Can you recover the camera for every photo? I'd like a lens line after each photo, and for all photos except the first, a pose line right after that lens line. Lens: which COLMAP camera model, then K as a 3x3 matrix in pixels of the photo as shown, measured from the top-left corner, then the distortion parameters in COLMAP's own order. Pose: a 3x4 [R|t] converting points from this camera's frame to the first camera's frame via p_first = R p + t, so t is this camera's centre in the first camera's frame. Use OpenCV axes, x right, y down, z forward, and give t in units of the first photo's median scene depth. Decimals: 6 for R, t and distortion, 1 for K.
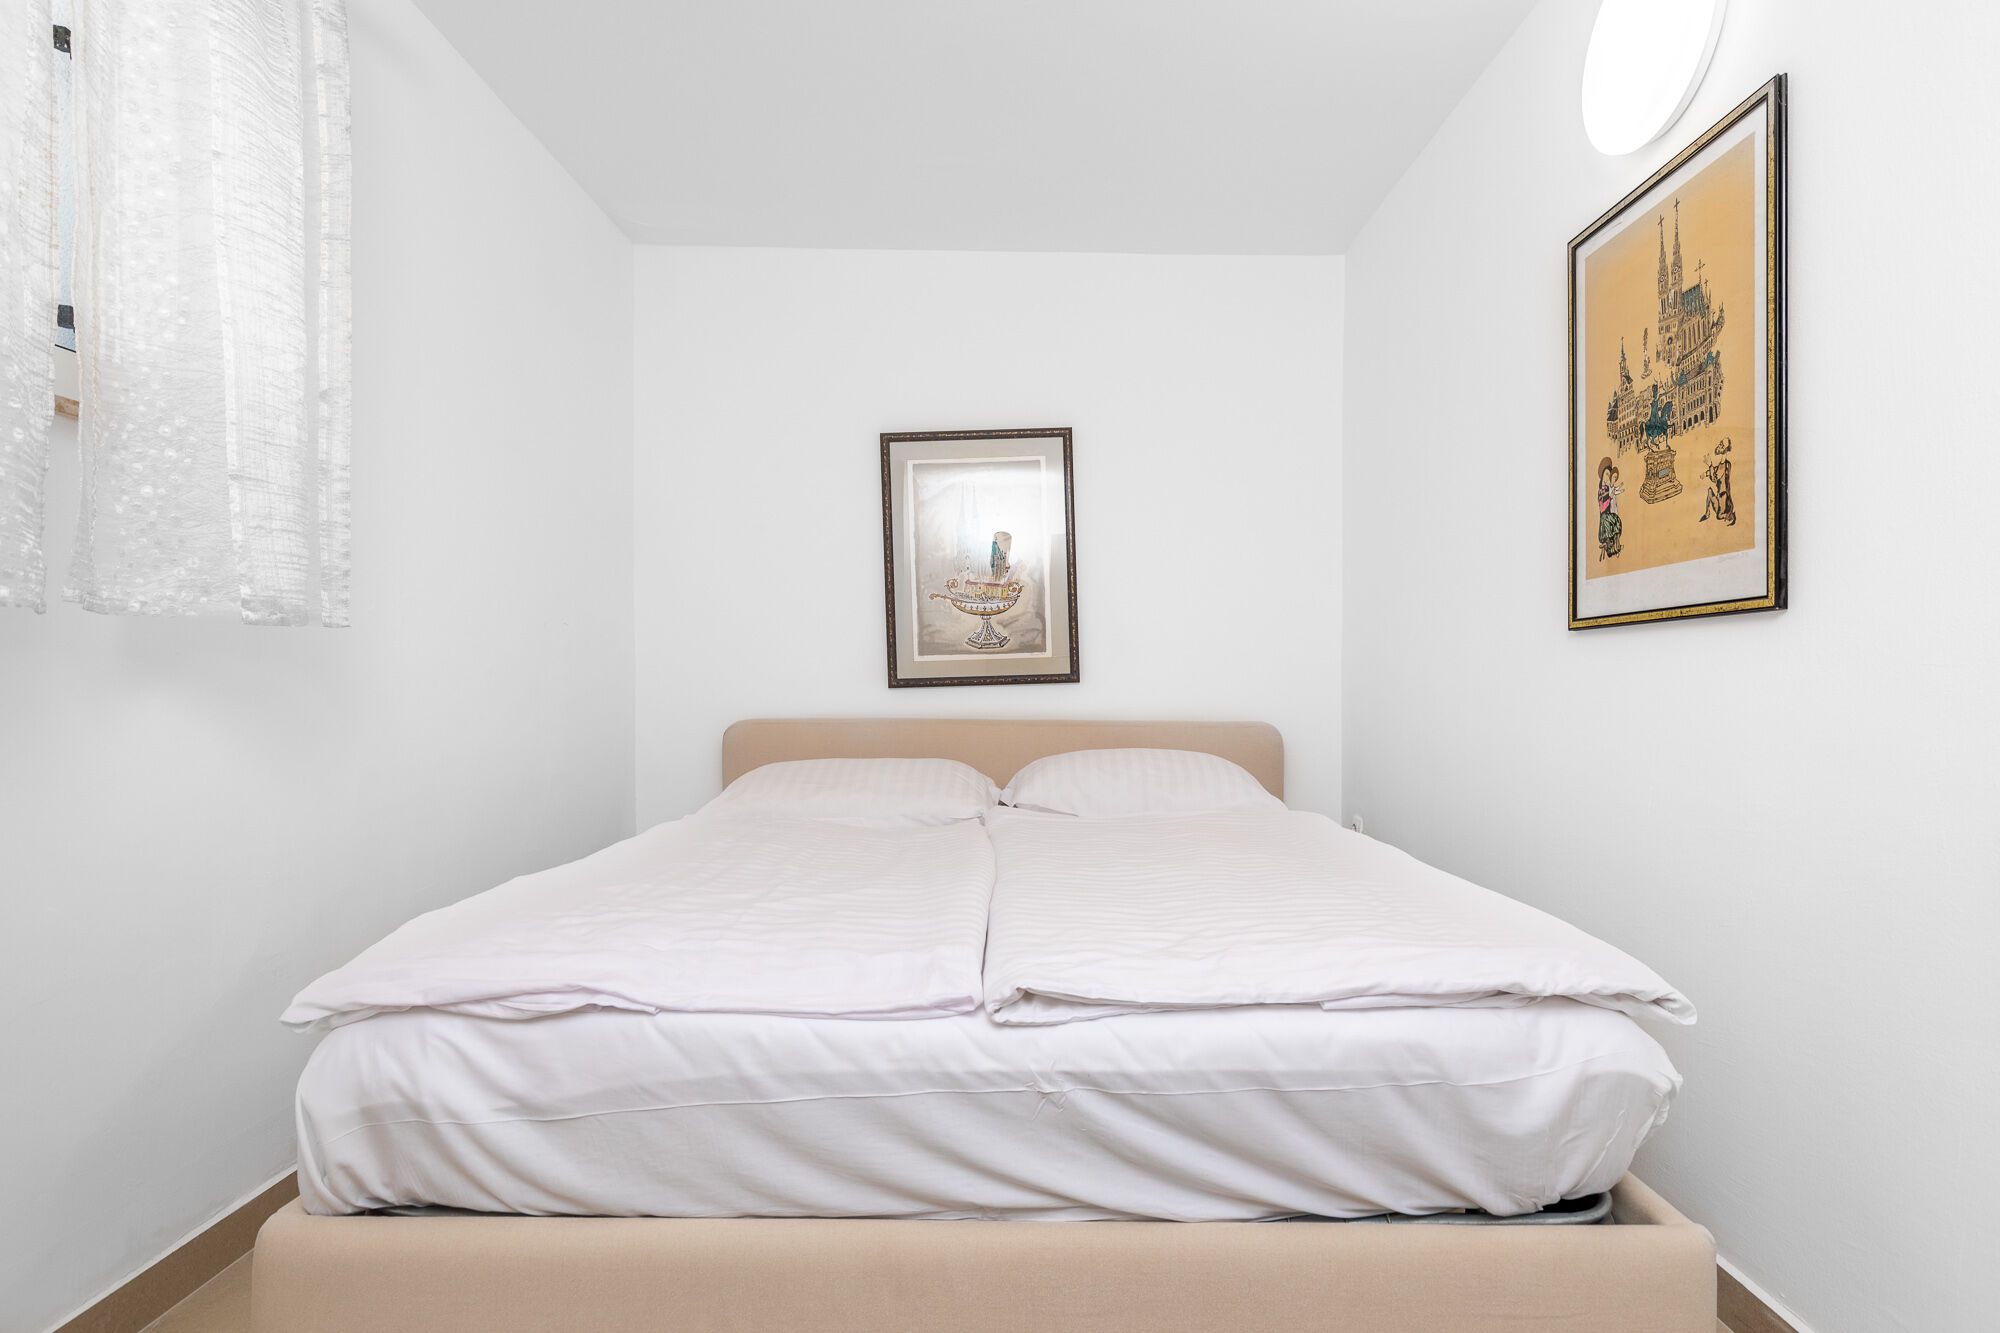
lens RADIAL K [[1021.0, 0, 1012.7], [0, 1021.0, 674.5], [0, 0, 1]] dist [-0.001015, 0.002365]
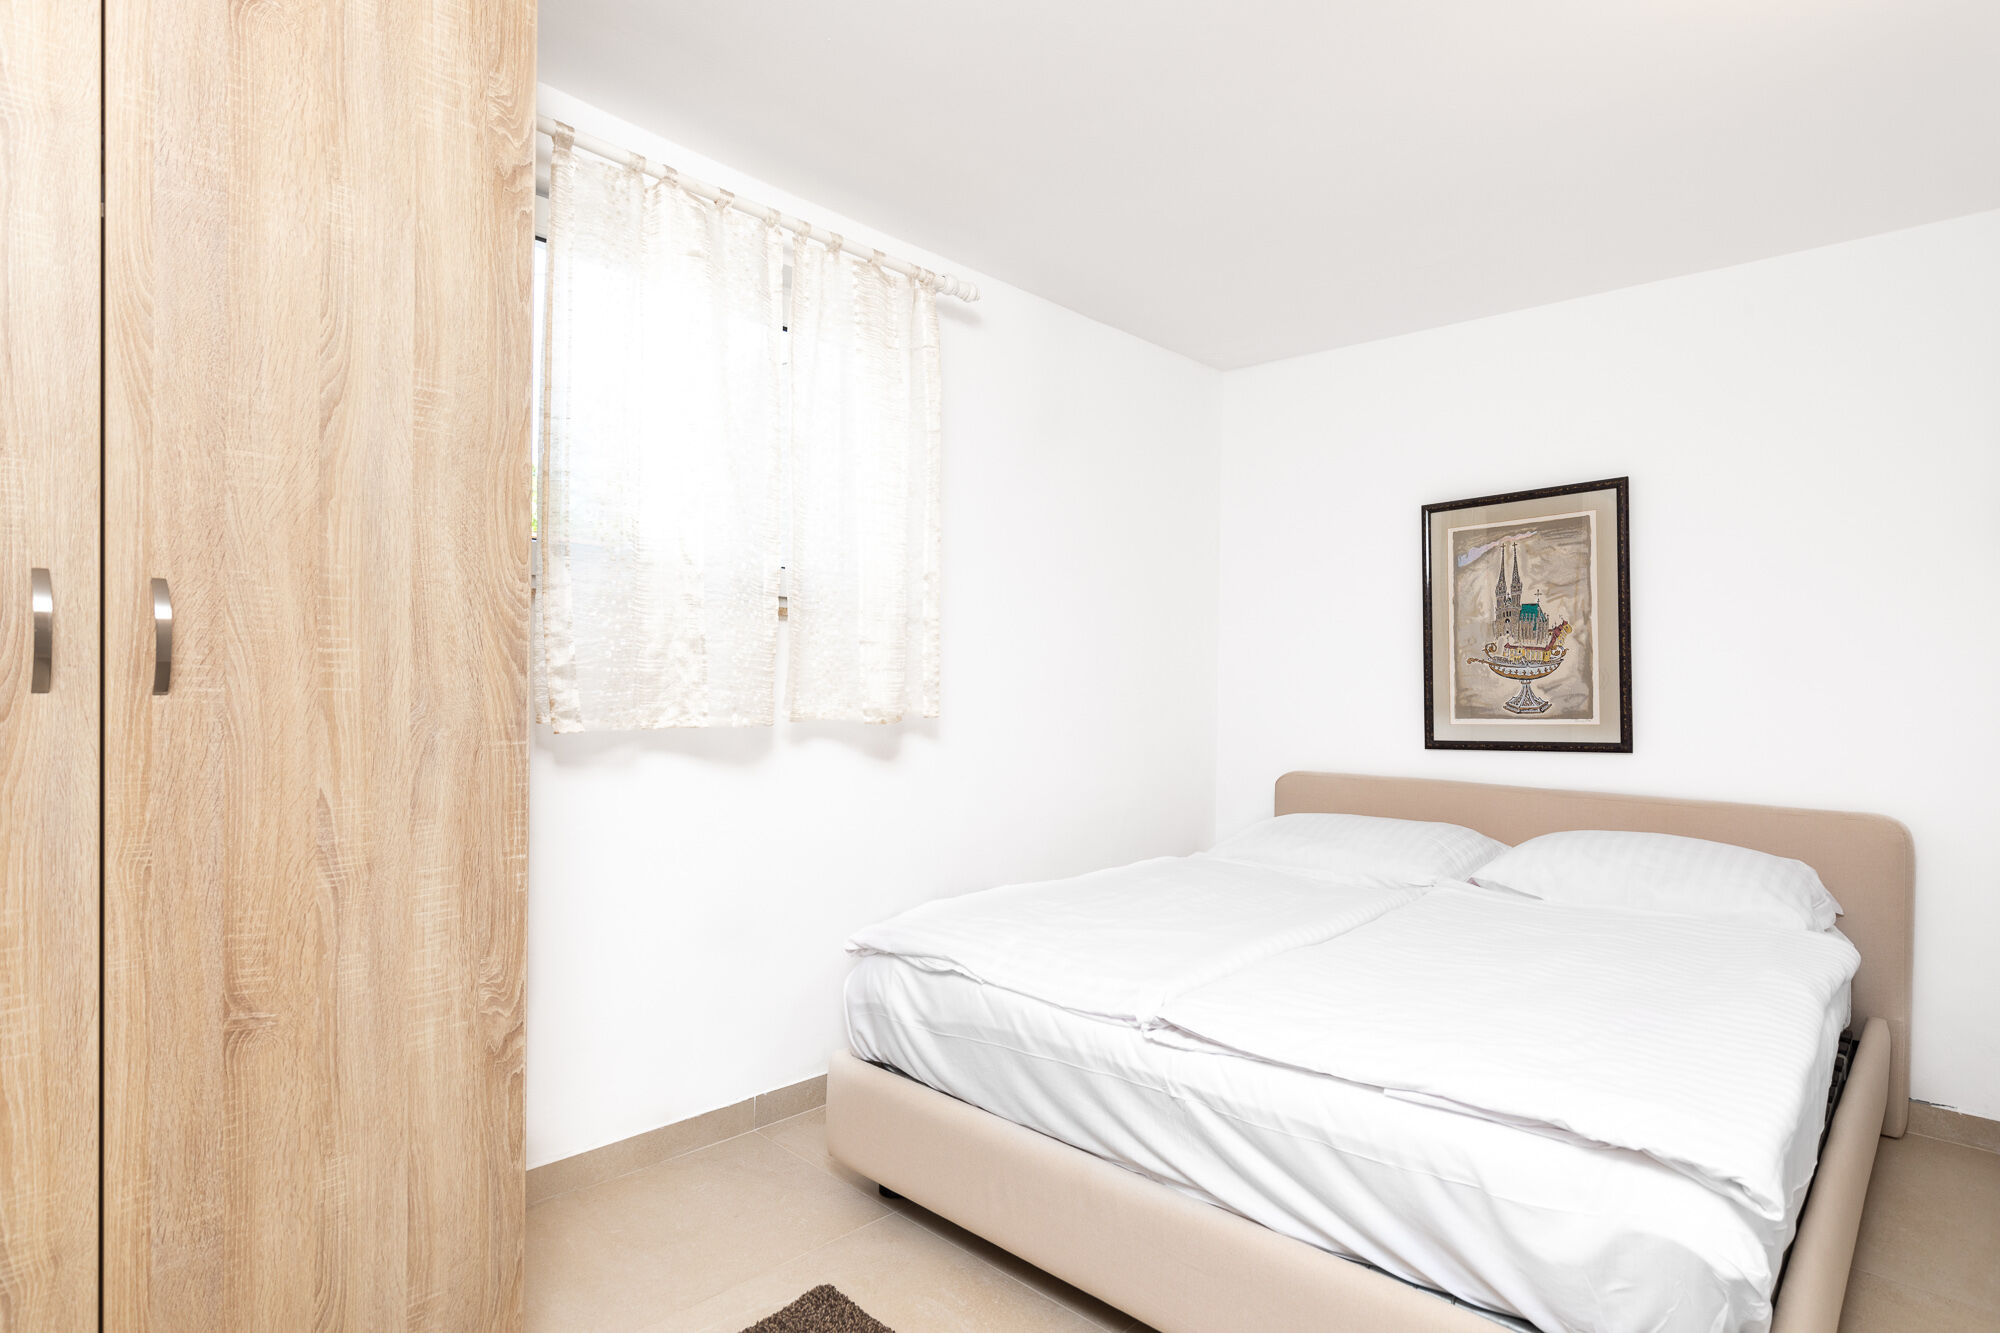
lens RADIAL K [[1021.0, 0, 1008.5], [0, 1021.0, 675.1], [0, 0, 1]] dist [-0.001015, 0.002365]
pose [[0.732300, -0.000448, -0.680982, 0.669626], [-0.005356, 0.999965, -0.006417, -0.127837], [0.680961, 0.008346, 0.732272, -0.146174]]
